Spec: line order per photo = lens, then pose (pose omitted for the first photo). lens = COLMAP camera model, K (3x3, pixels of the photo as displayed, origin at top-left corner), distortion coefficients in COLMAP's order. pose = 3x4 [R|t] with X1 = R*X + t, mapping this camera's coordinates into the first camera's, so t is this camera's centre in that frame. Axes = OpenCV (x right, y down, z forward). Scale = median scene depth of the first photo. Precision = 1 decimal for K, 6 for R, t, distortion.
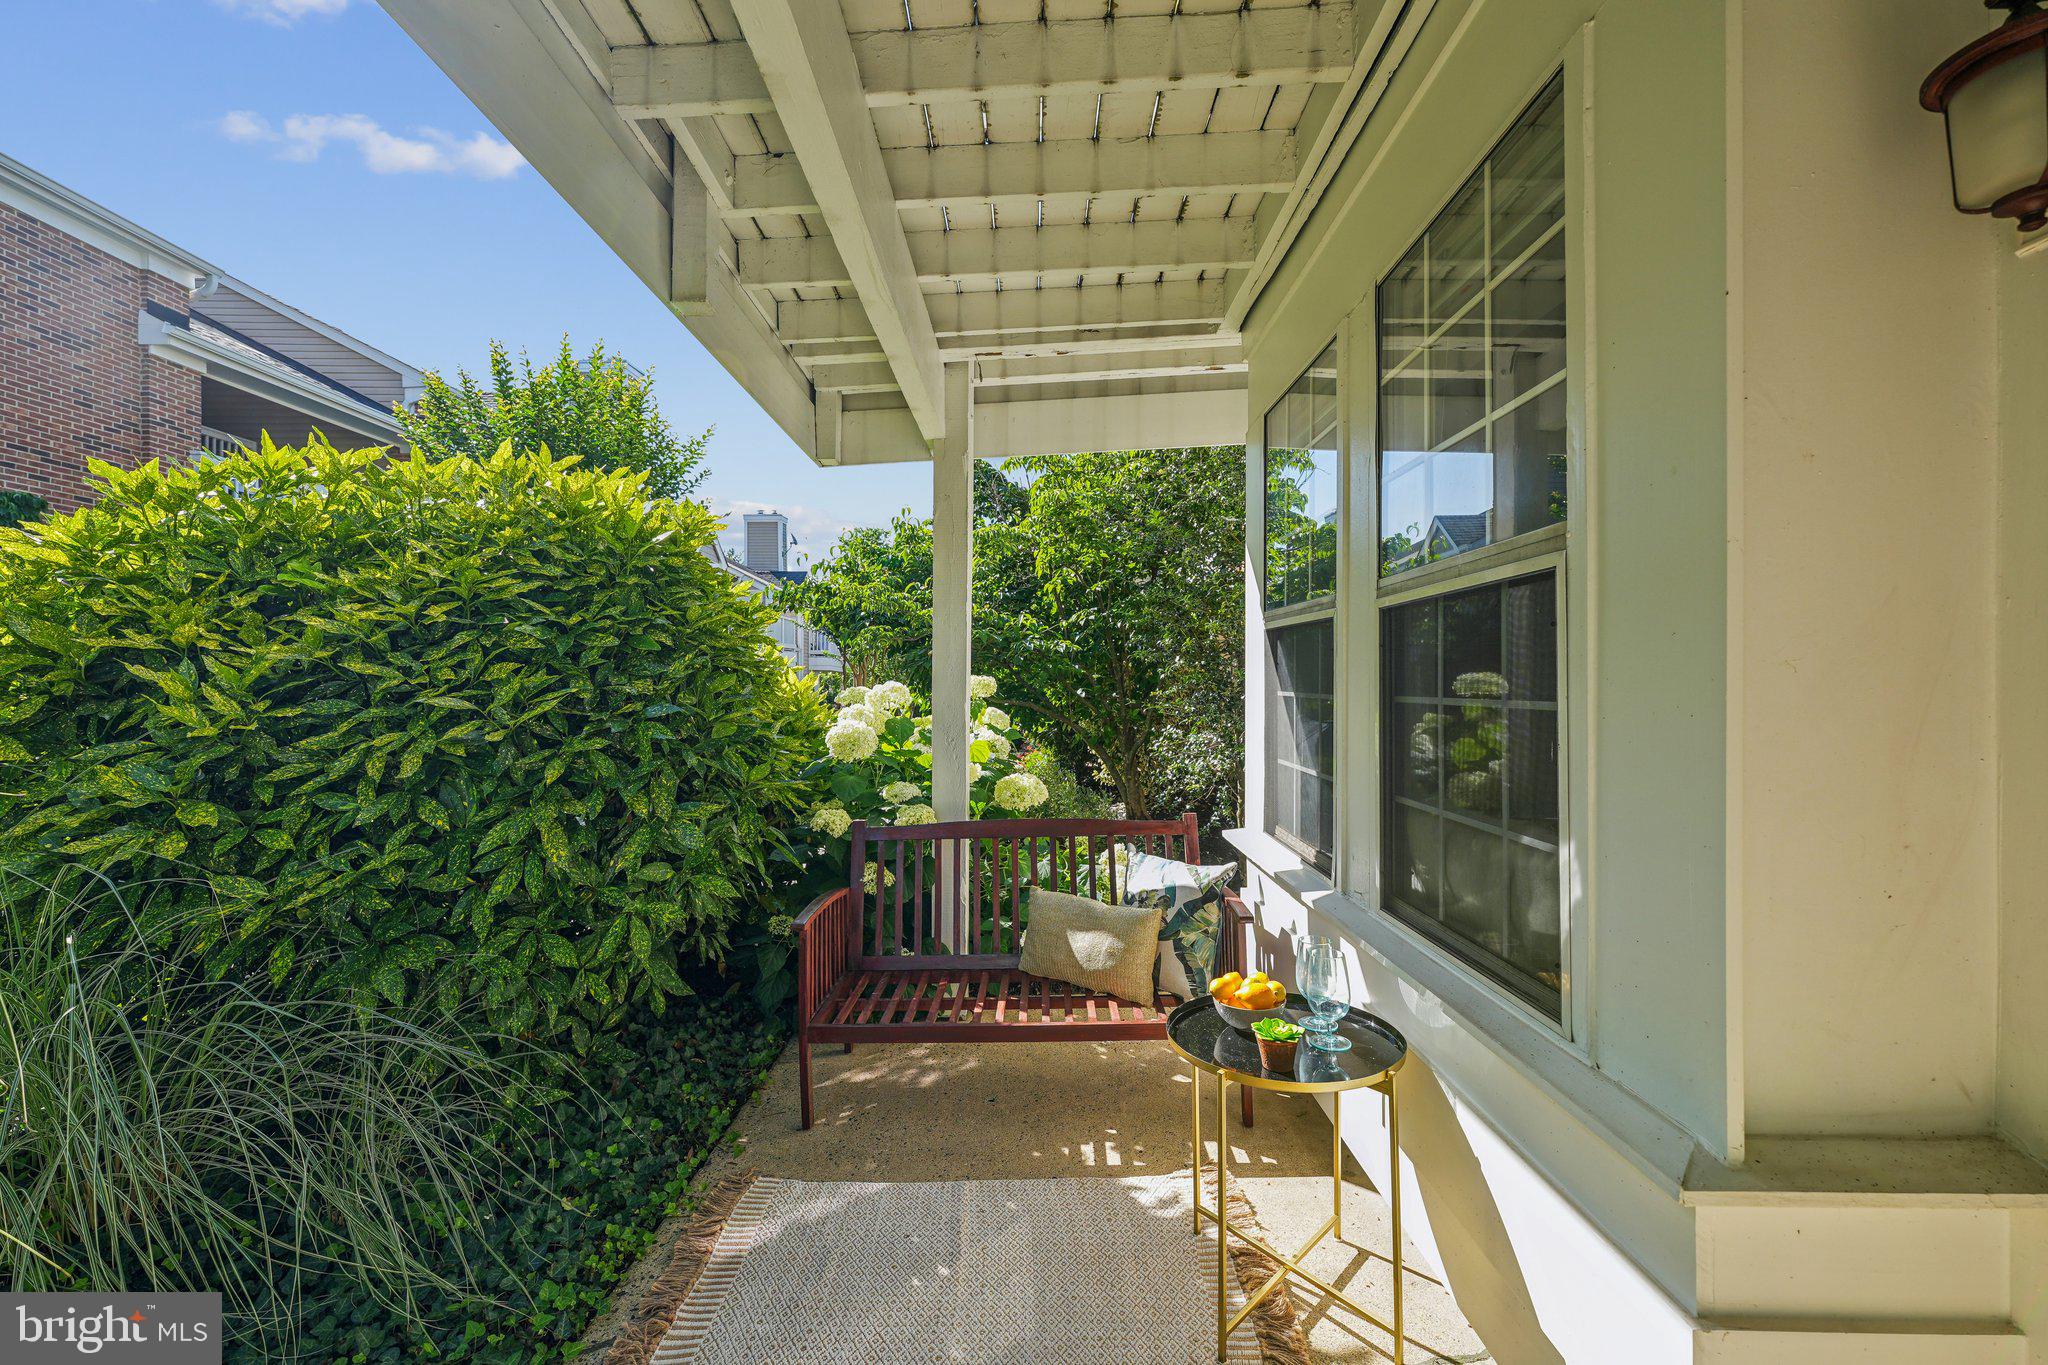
lens RADIAL K [[826.1, 0, 992.6], [0, 826.1, 696.5], [0, 0, 1]] dist [0.003577, 0.000009]
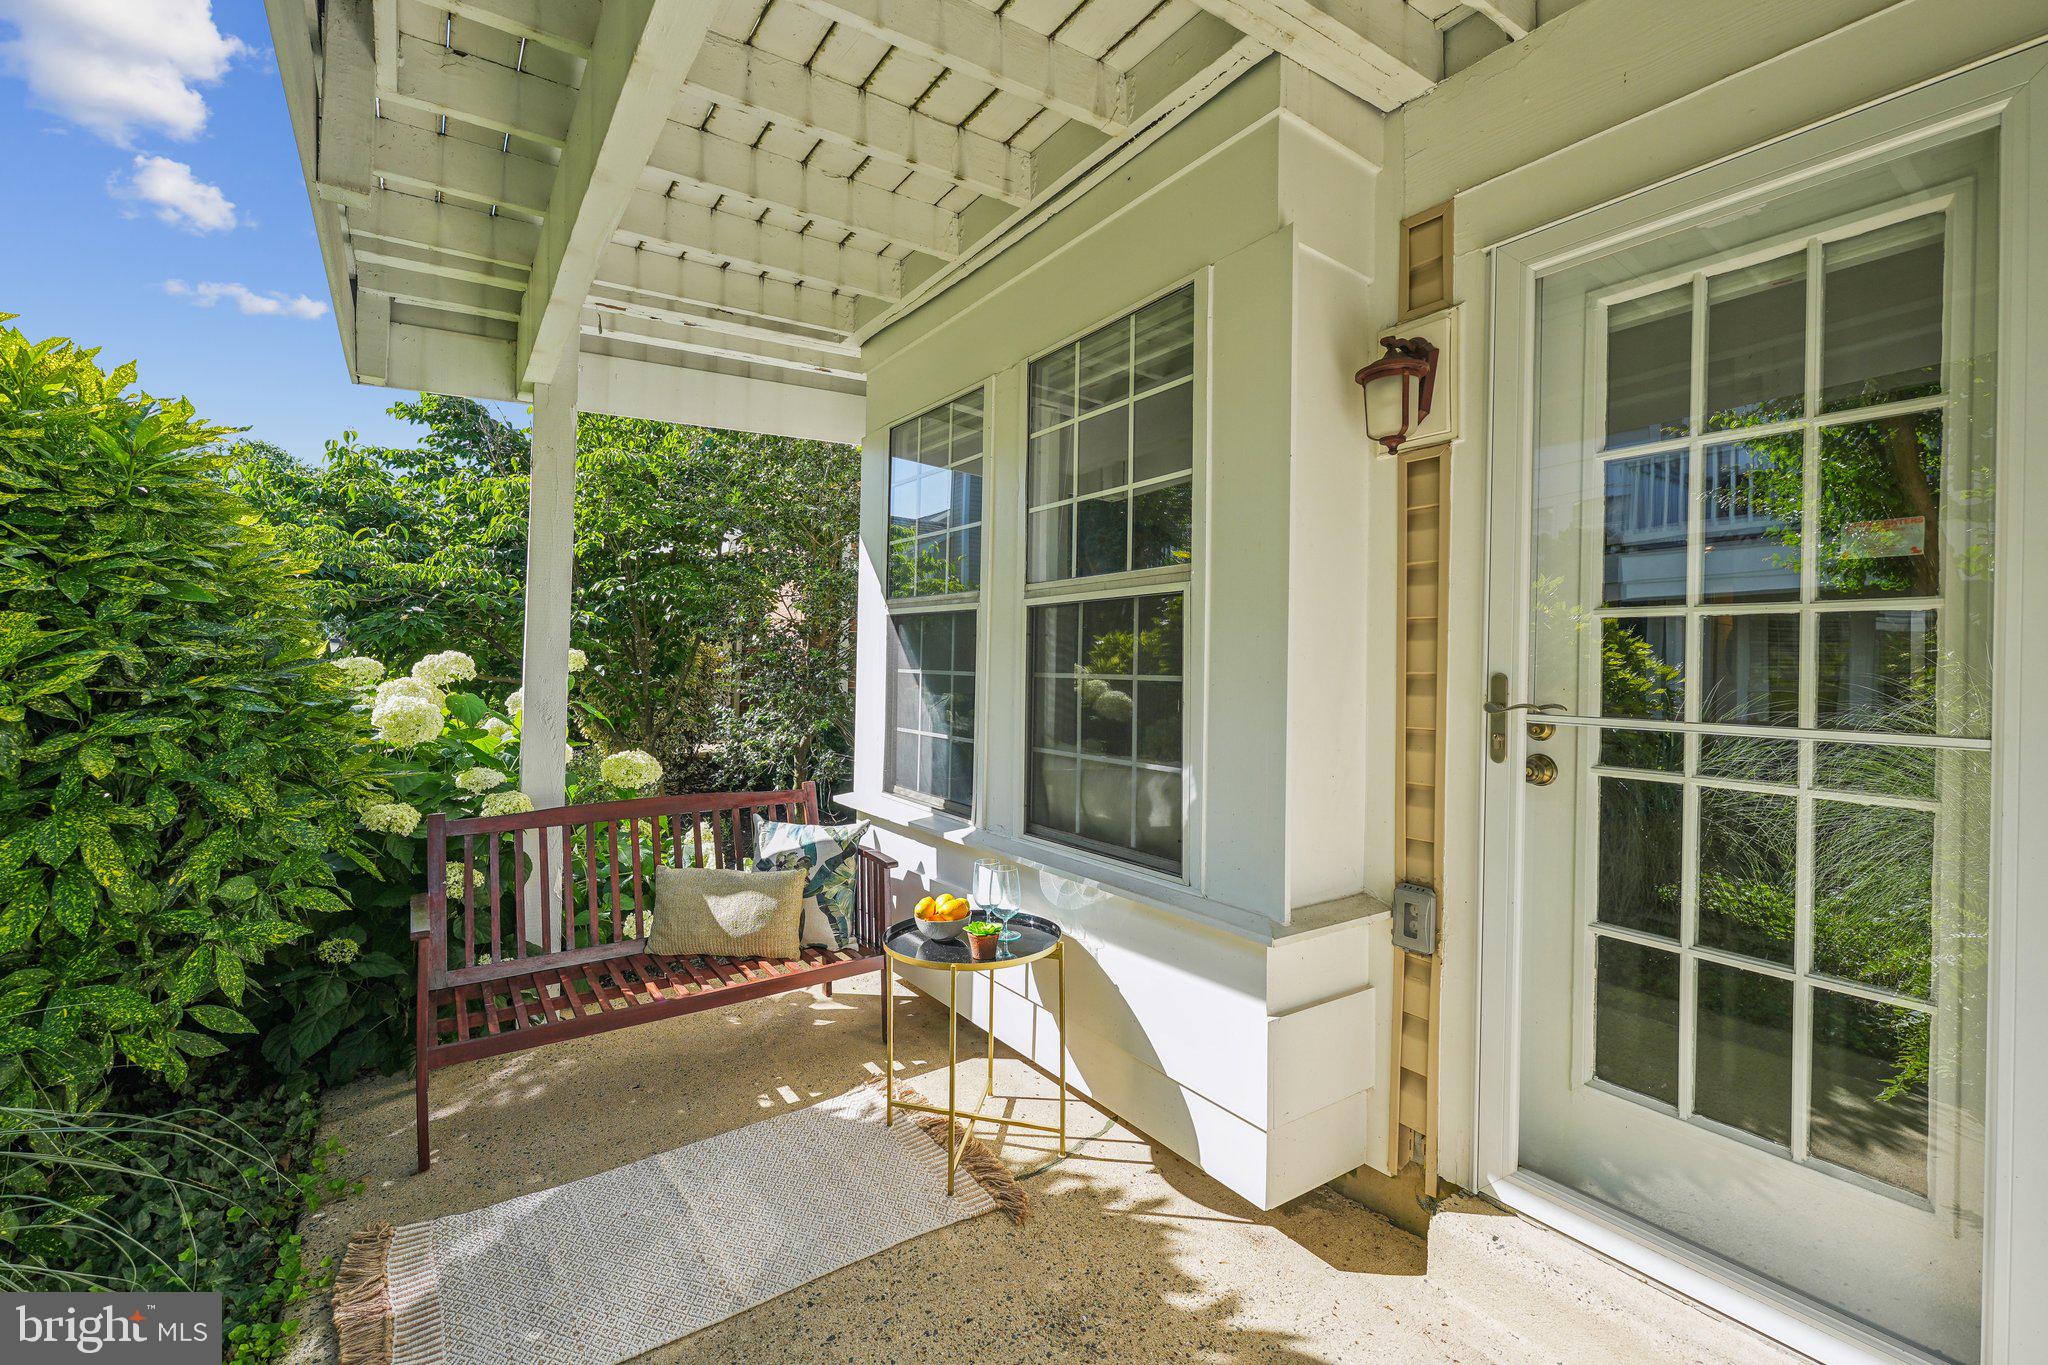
lens RADIAL K [[830.7, 0, 1015.7], [0, 830.7, 676.0], [0, 0, 1]] dist [0.000046, -0.000208]
pose [[0.821862, 0.009891, 0.569601, -0.194751], [-0.009889, 0.999946, -0.003095, 0.005598], [-0.569601, -0.003089, 0.821915, -0.050904]]
